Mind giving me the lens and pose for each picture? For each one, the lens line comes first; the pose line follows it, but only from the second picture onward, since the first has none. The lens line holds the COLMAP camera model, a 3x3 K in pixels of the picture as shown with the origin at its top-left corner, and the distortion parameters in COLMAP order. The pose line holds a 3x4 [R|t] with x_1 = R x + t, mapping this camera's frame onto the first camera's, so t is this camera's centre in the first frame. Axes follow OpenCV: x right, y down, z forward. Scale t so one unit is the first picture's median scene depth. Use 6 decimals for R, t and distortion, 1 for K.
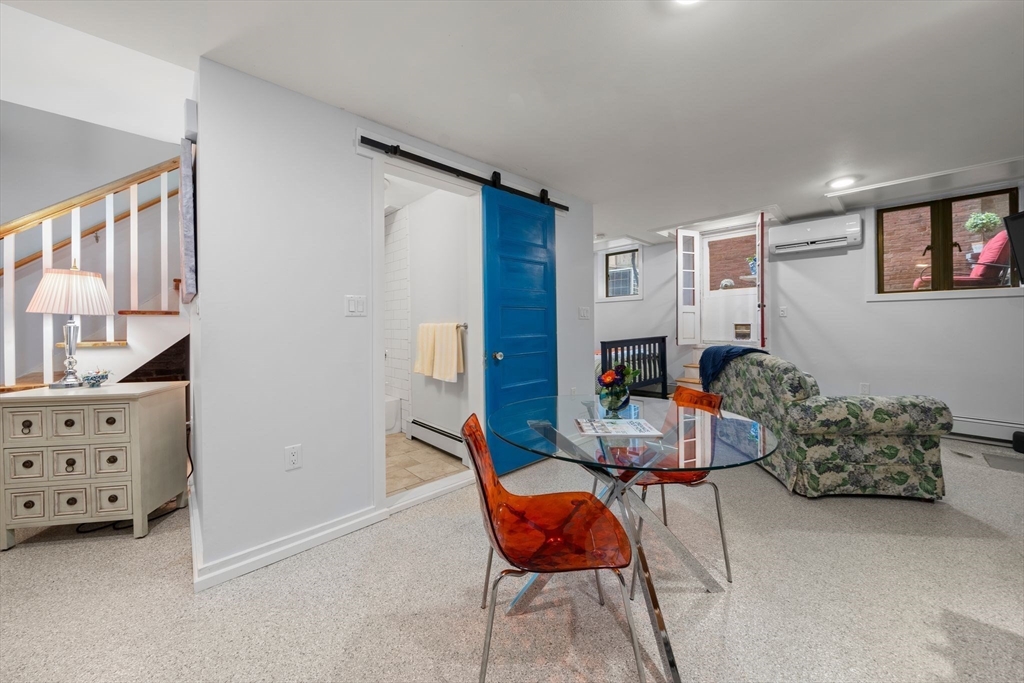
lens RADIAL K [[366.3, 0, 509.8], [0, 366.3, 325.7], [0, 0, 1]] dist [-0.006207, 0.000333]
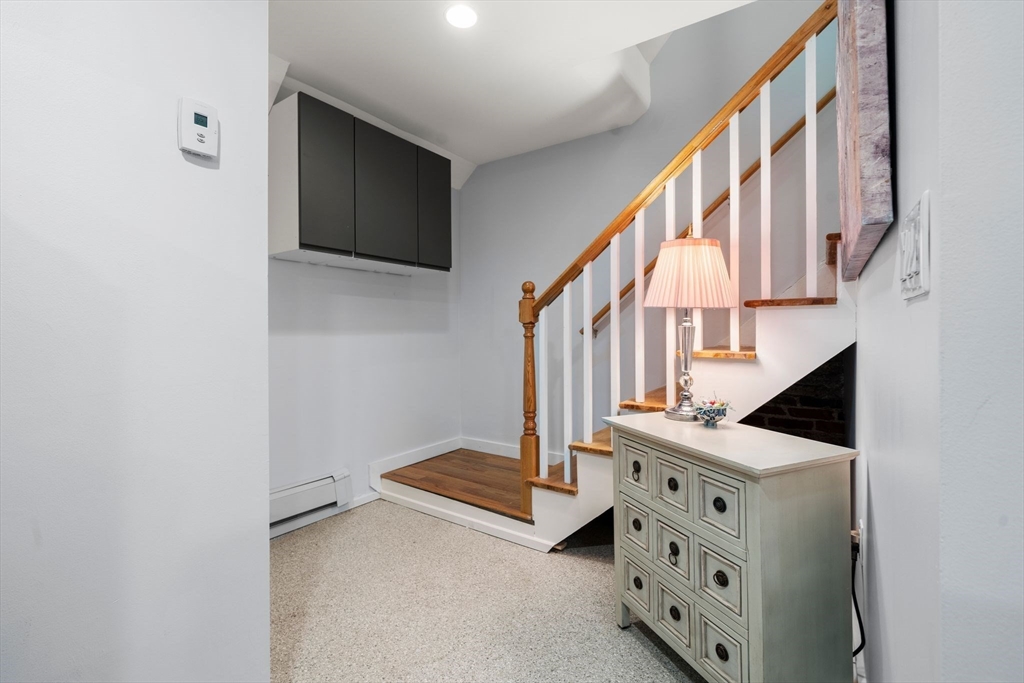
lens RADIAL K [[438.1, 0, 521.2], [0, 438.1, 328.5], [0, 0, 1]] dist [-0.002031, 0.000470]
pose [[0.216188, 0.001706, -0.976350, -0.446024], [0.000173, 0.999998, 0.001785, 0.003276], [0.976352, -0.000555, 0.216187, 0.481311]]
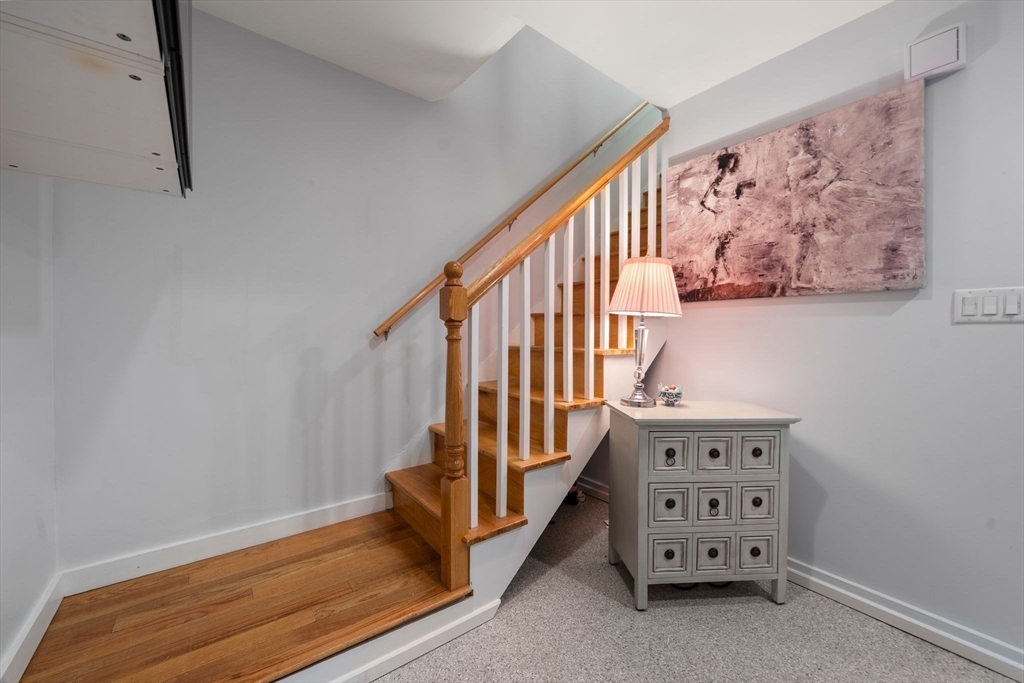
lens RADIAL K [[404.9, 0, 504.0], [0, 404.9, 331.9], [0, 0, 1]] dist [0.000074, -0.000471]
pose [[0.993224, 0.014674, -0.115284, -1.279459], [-0.014855, 0.999889, -0.000714, 0.010246], [0.115261, 0.002422, 0.993332, 0.061835]]
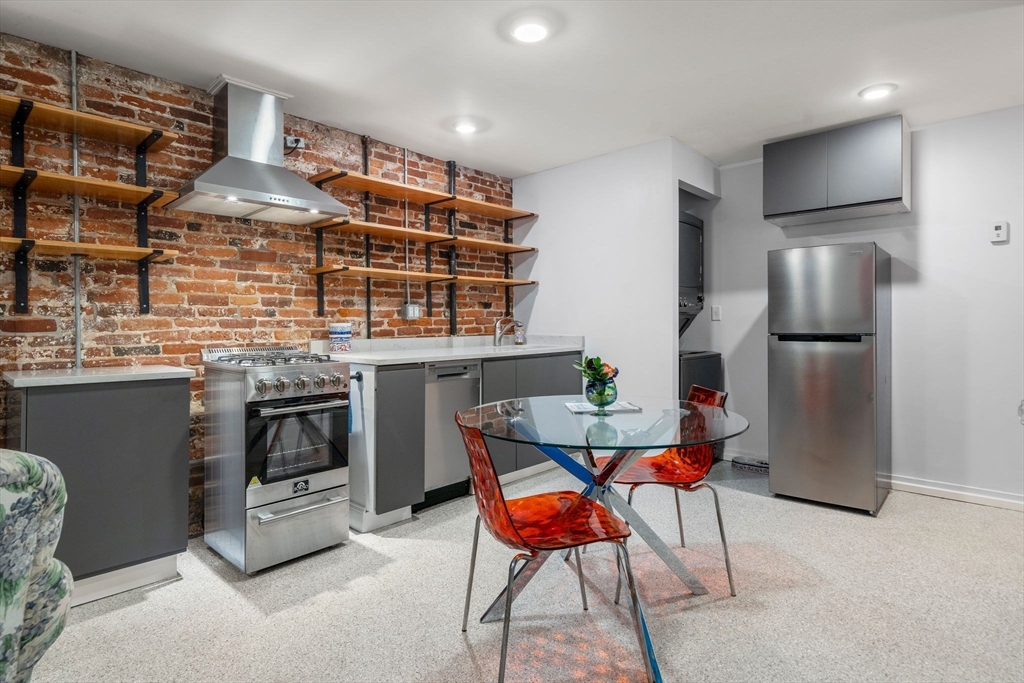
lens RADIAL K [[534.6, 0, 512.6], [0, 534.6, 327.1], [0, 0, 1]] dist [0.003805, -0.001643]
pose [[-0.996081, 0.017930, -0.086604, 0.394701], [0.017194, 0.999810, 0.009229, 0.008409], [0.086753, 0.007704, -0.996200, 1.505636]]
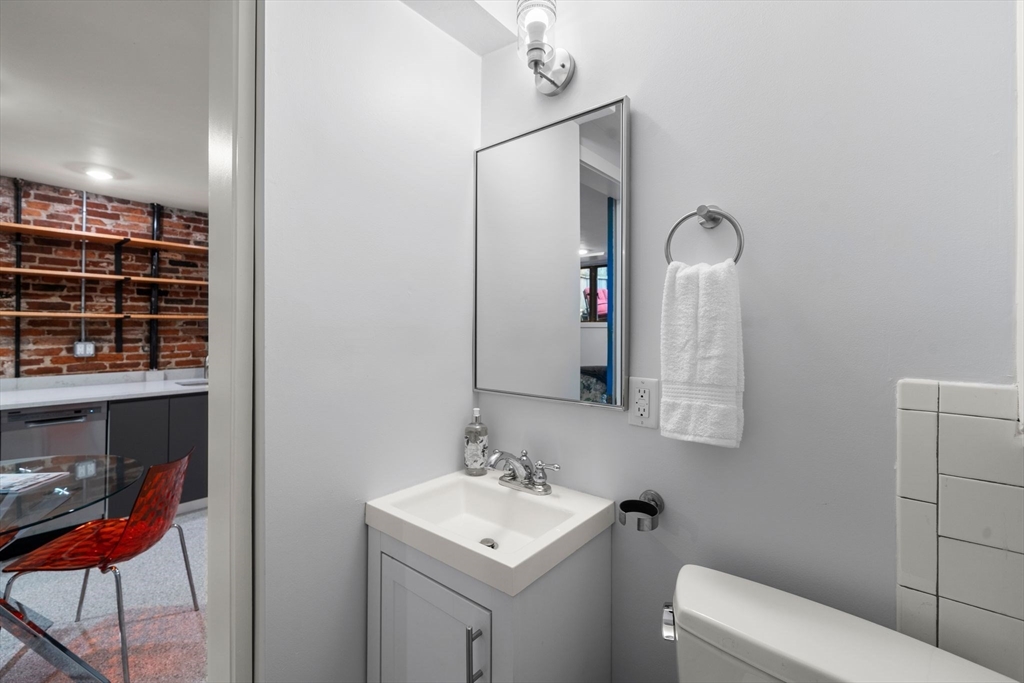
lens RADIAL K [[438.1, 0, 503.1], [0, 438.1, 327.3], [0, 0, 1]] dist [-0.002031, 0.000470]
pose [[-0.991852, 0.003037, -0.127362, -0.552149], [0.002900, 0.999995, 0.001265, -0.092530], [0.127366, 0.000885, -0.991855, 1.388147]]
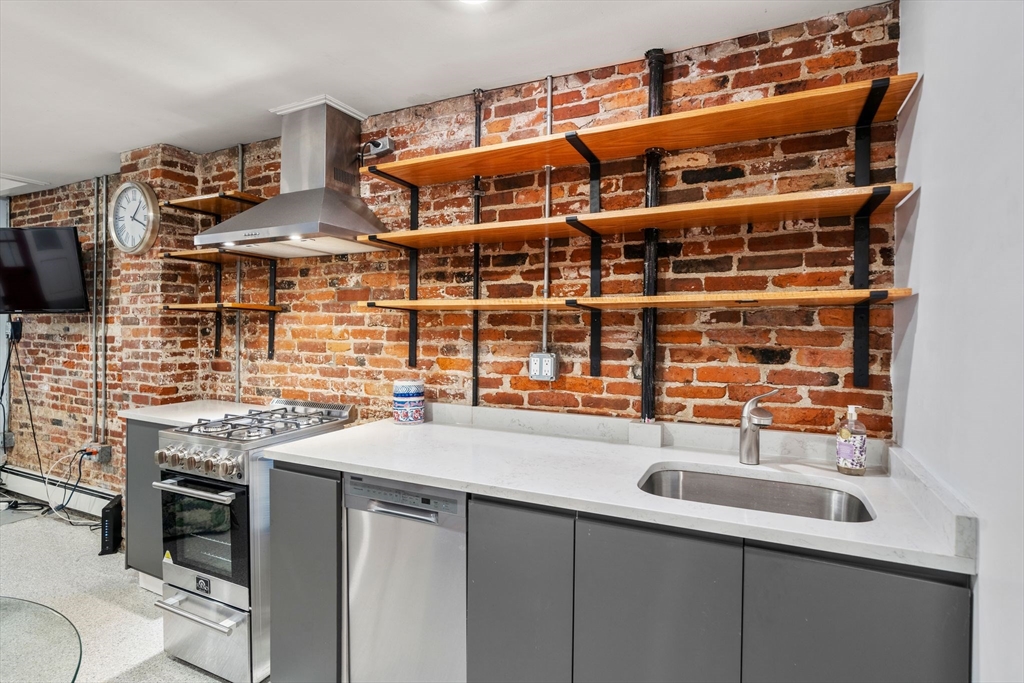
lens RADIAL K [[534.6, 0, 499.6], [0, 534.6, 332.1], [0, 0, 1]] dist [0.003805, -0.001643]
pose [[-0.347272, -0.003329, 0.937759, -0.258543], [0.000098, 0.999994, 0.003586, -0.088245], [-0.937765, 0.001337, -0.347269, 0.266219]]
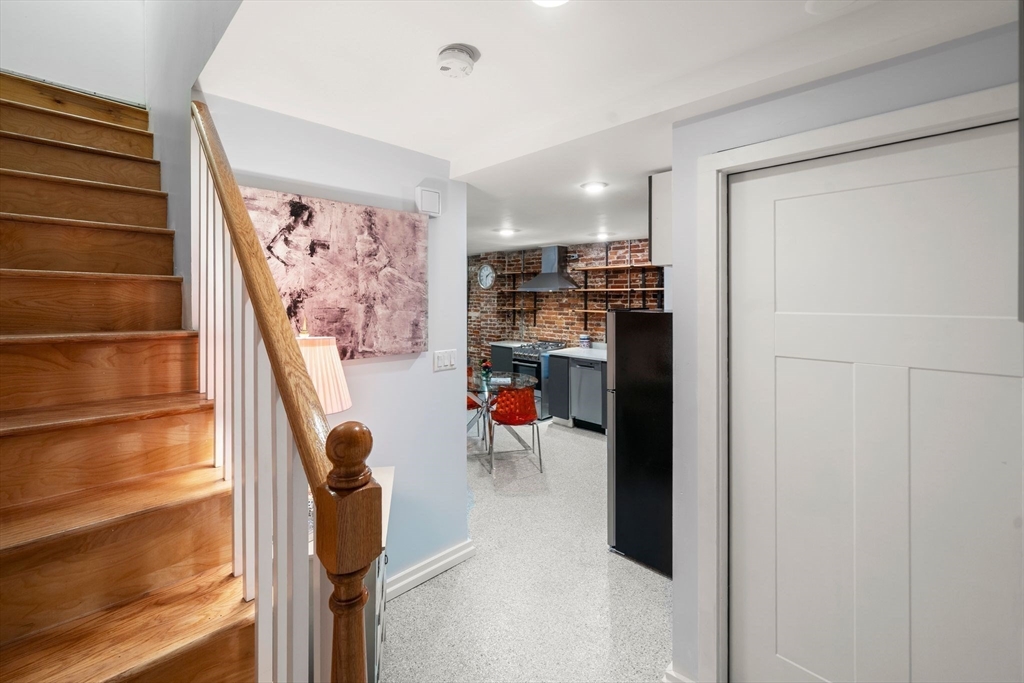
lens RADIAL K [[438.1, 0, 498.8], [0, 438.1, 293.0], [0, 0, 1]] dist [-0.002031, 0.000470]
pose [[-0.025778, 0.014193, 0.999567, -1.777722], [0.002780, 0.999896, -0.014126, -0.199496], [-0.999664, 0.002415, -0.025814, 0.637571]]
